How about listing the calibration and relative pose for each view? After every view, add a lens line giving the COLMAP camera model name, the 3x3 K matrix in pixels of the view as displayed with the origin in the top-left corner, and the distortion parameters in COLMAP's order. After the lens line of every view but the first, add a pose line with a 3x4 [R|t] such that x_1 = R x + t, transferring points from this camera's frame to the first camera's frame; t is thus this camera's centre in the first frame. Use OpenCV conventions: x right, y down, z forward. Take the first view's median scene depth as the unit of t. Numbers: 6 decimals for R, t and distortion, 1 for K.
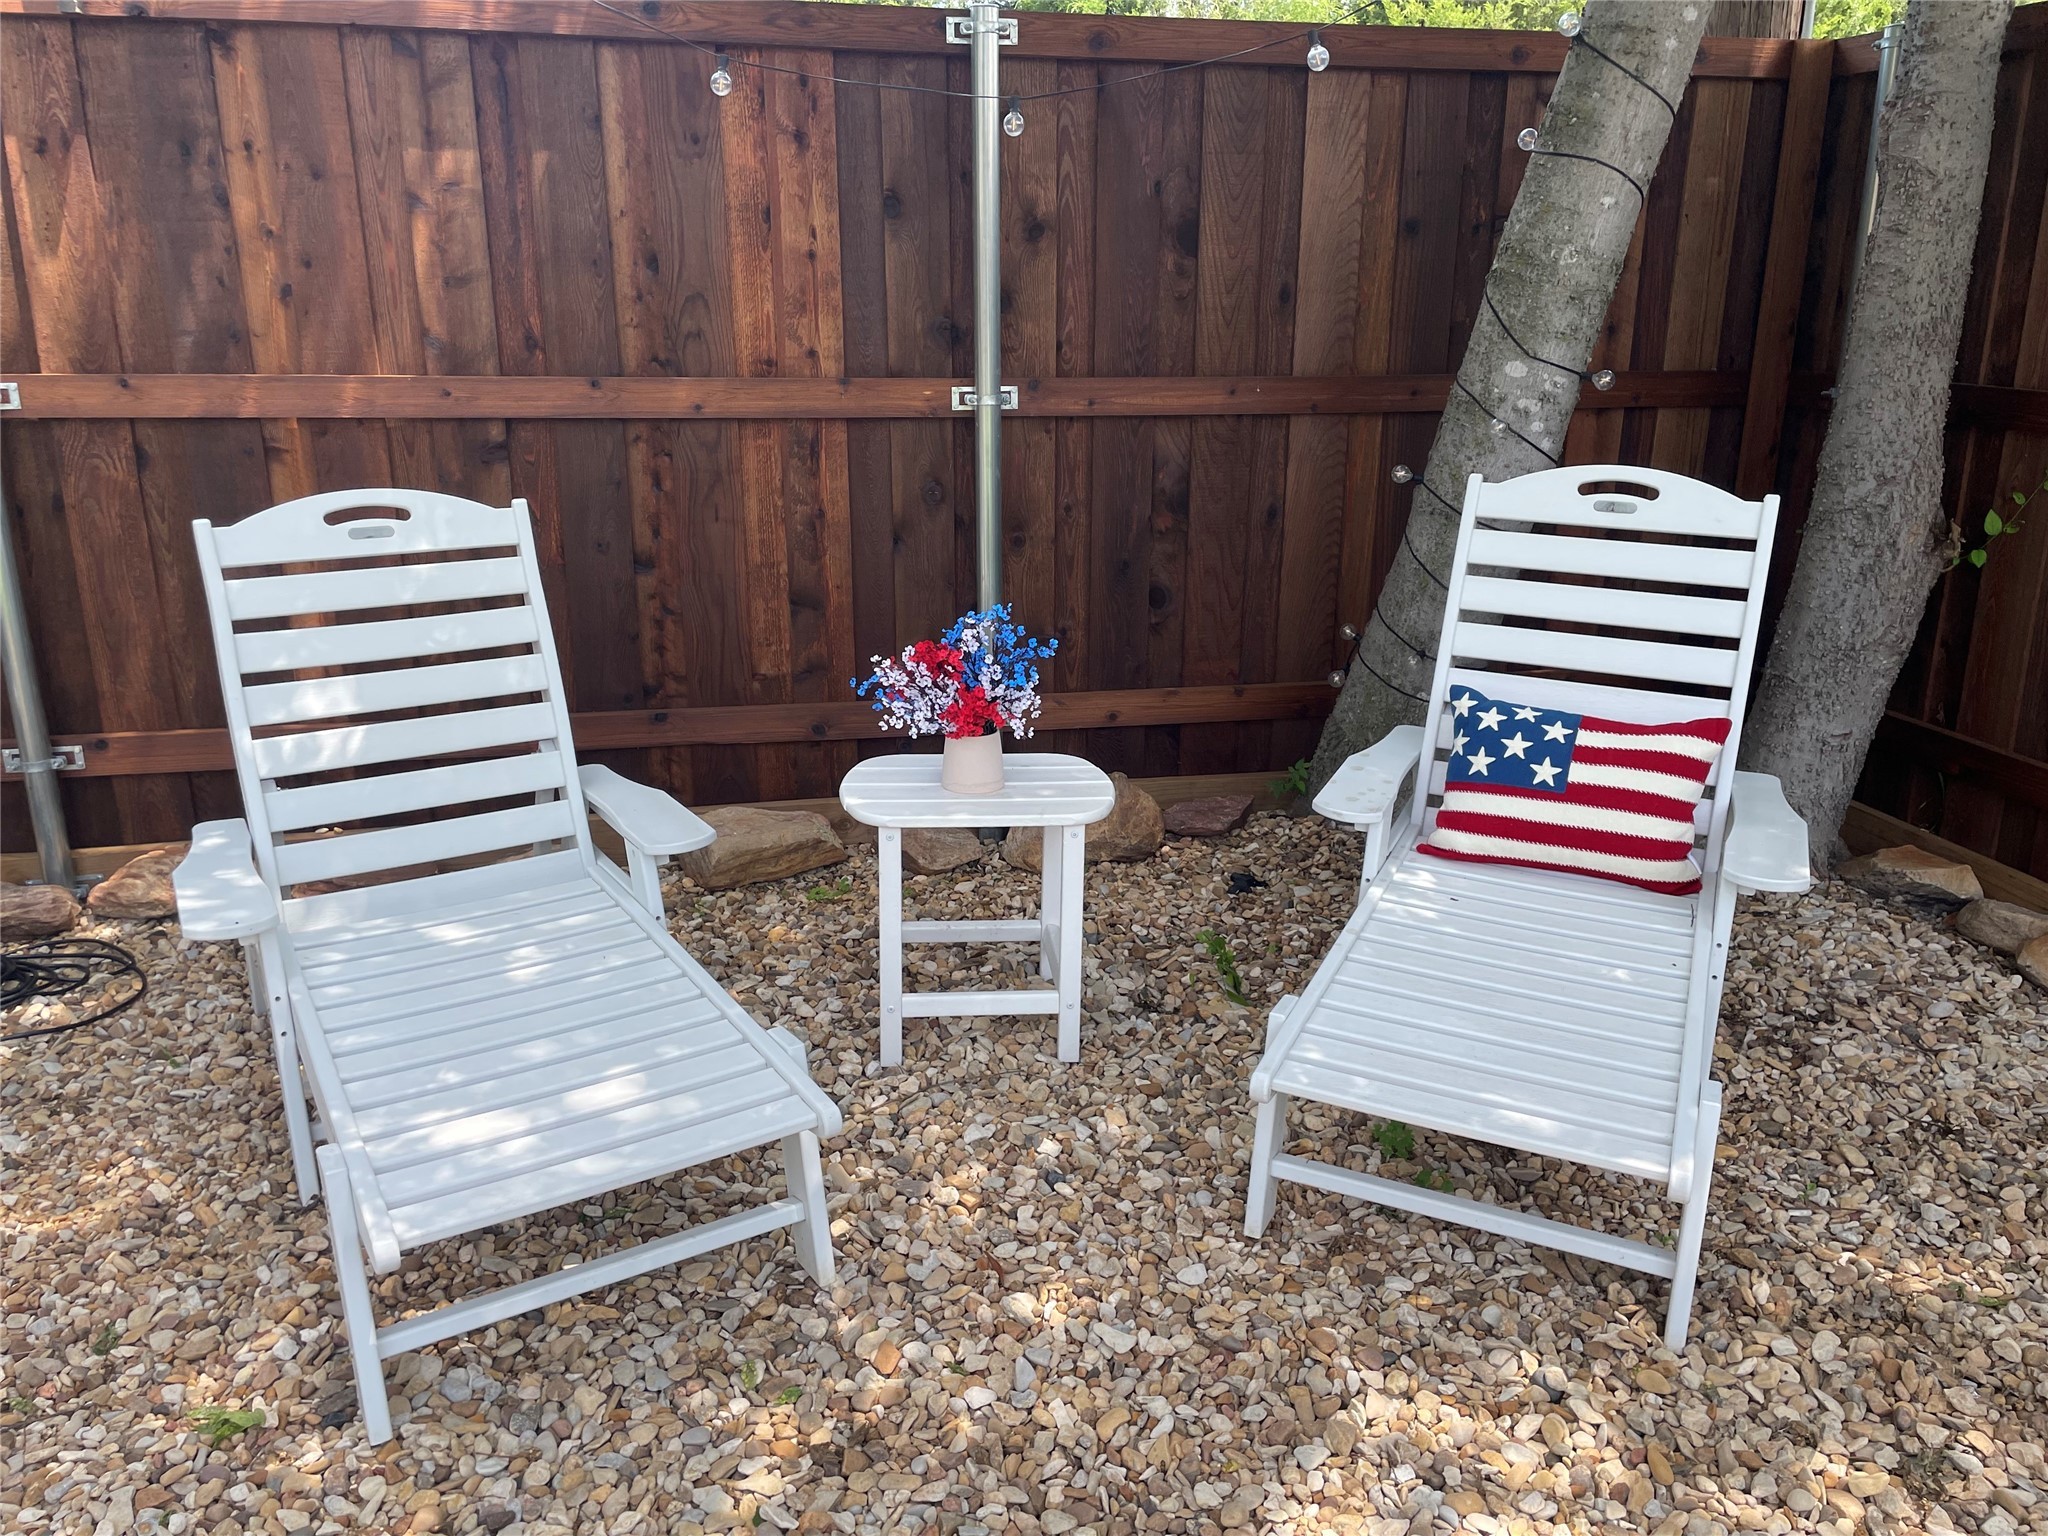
lens RADIAL K [[1542.9, 0, 1017.7], [0, 1542.9, 768.0], [0, 0, 1]] dist [0.041429, -0.005189]
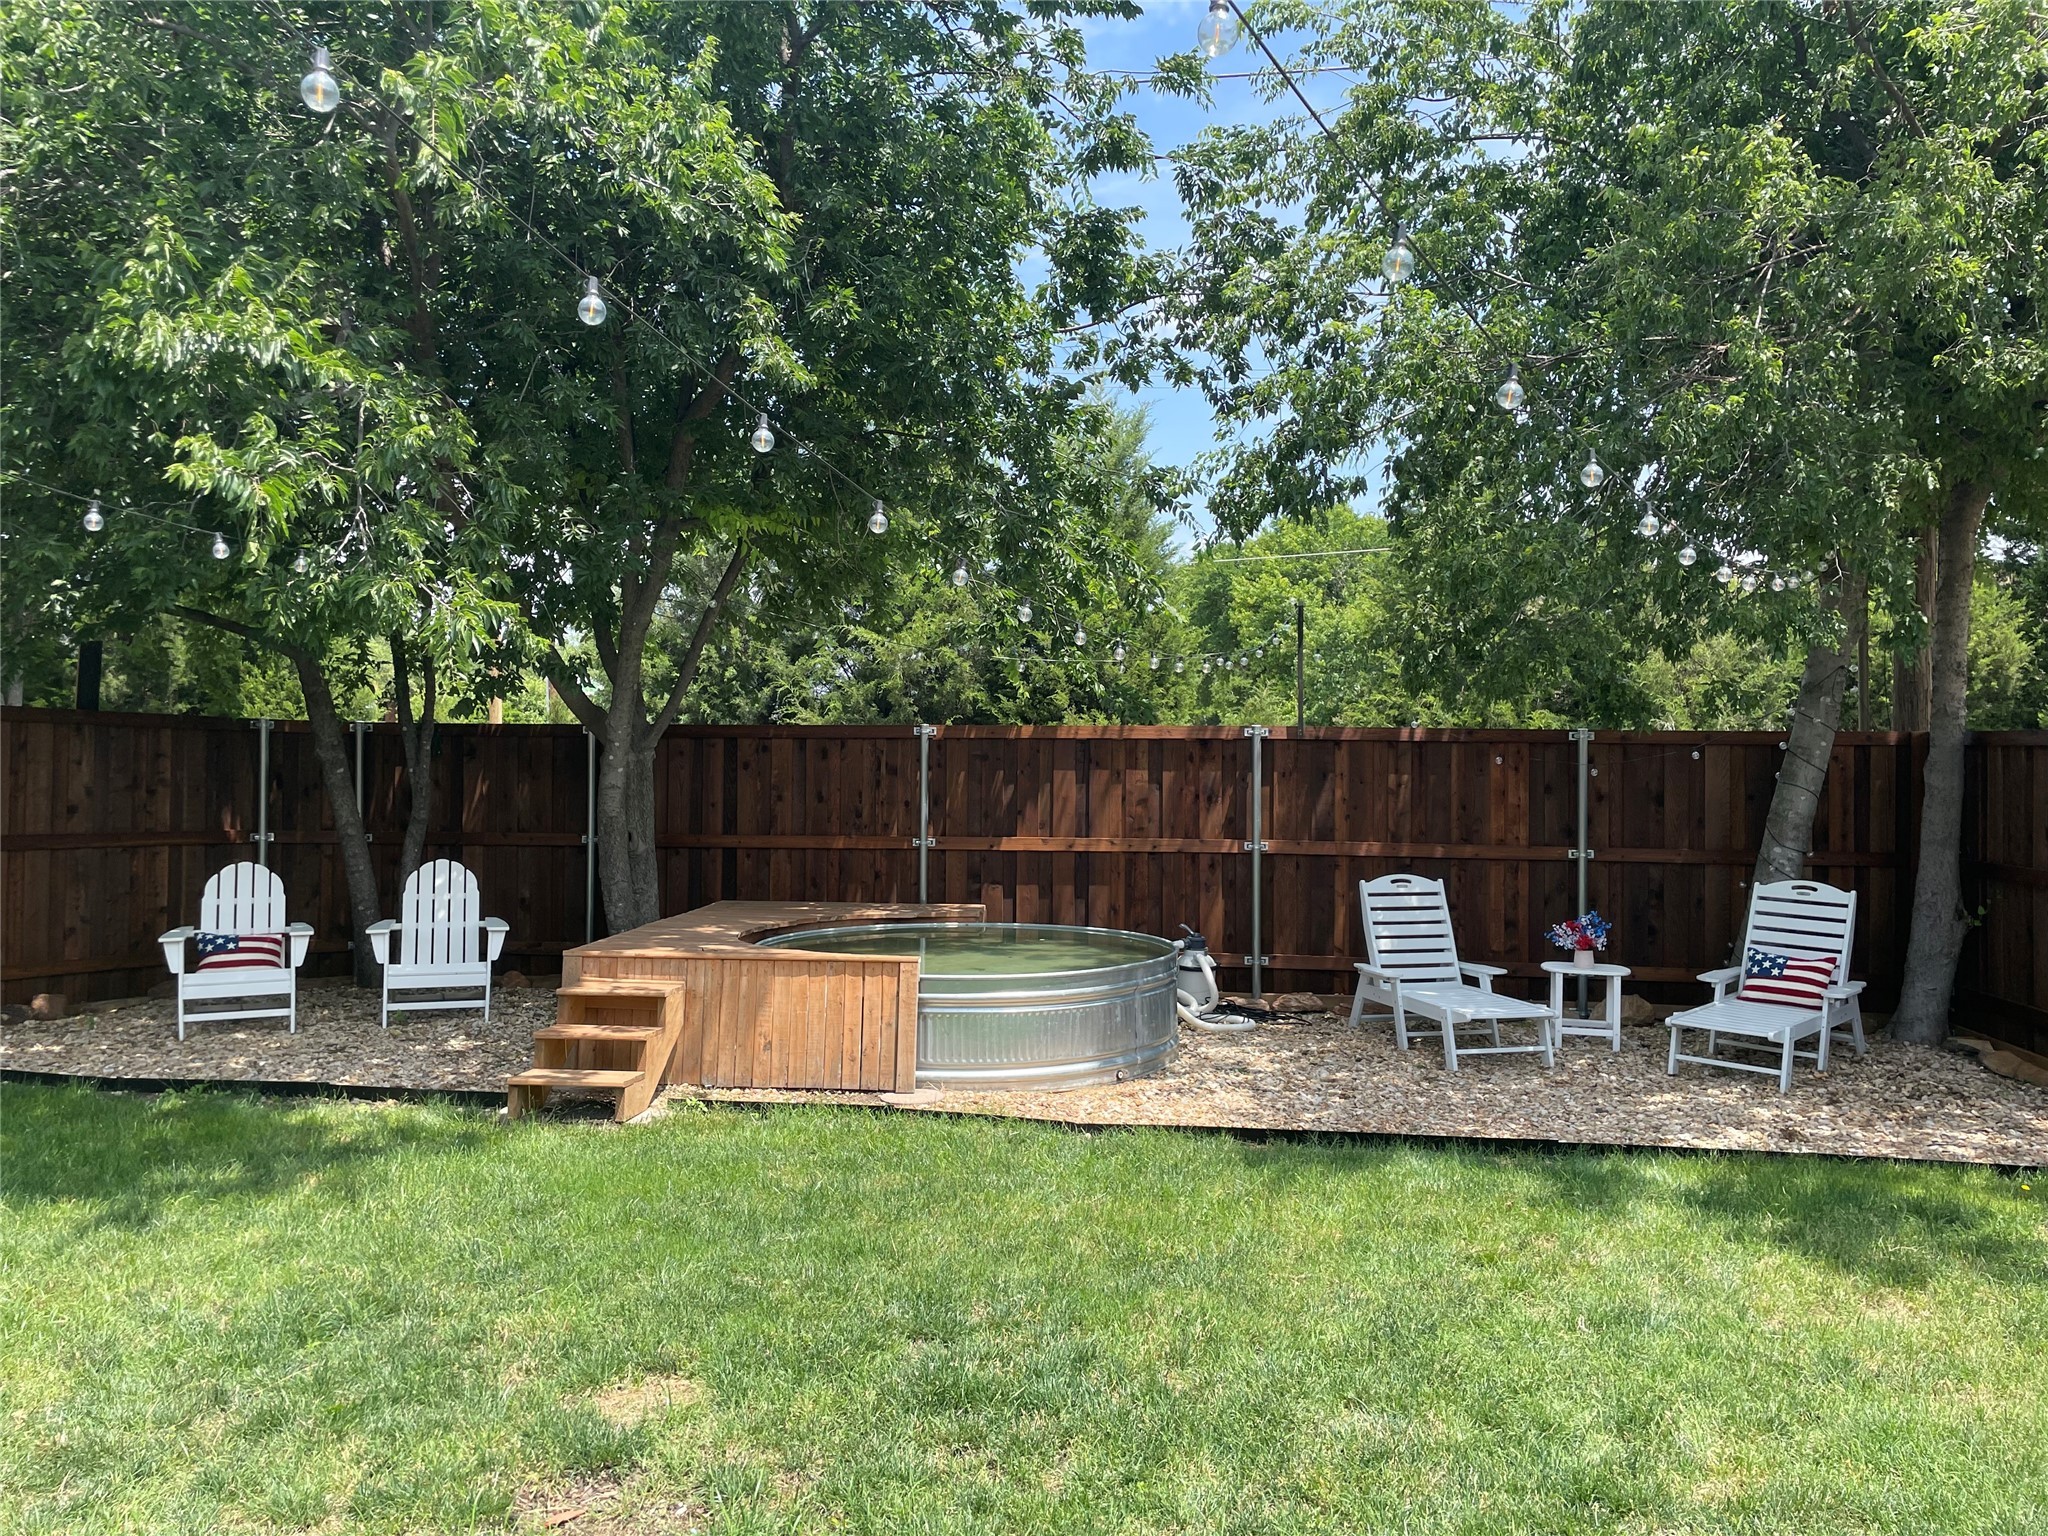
lens RADIAL K [[1542.9, 0, 1026.8], [0, 1542.9, 759.8], [0, 0, 1]] dist [0.041429, -0.005189]
pose [[0.947874, 0.006352, -0.318583, -0.100270], [-0.099407, 0.955798, -0.276709, 0.604153], [0.302743, 0.293955, 0.906607, -2.420779]]
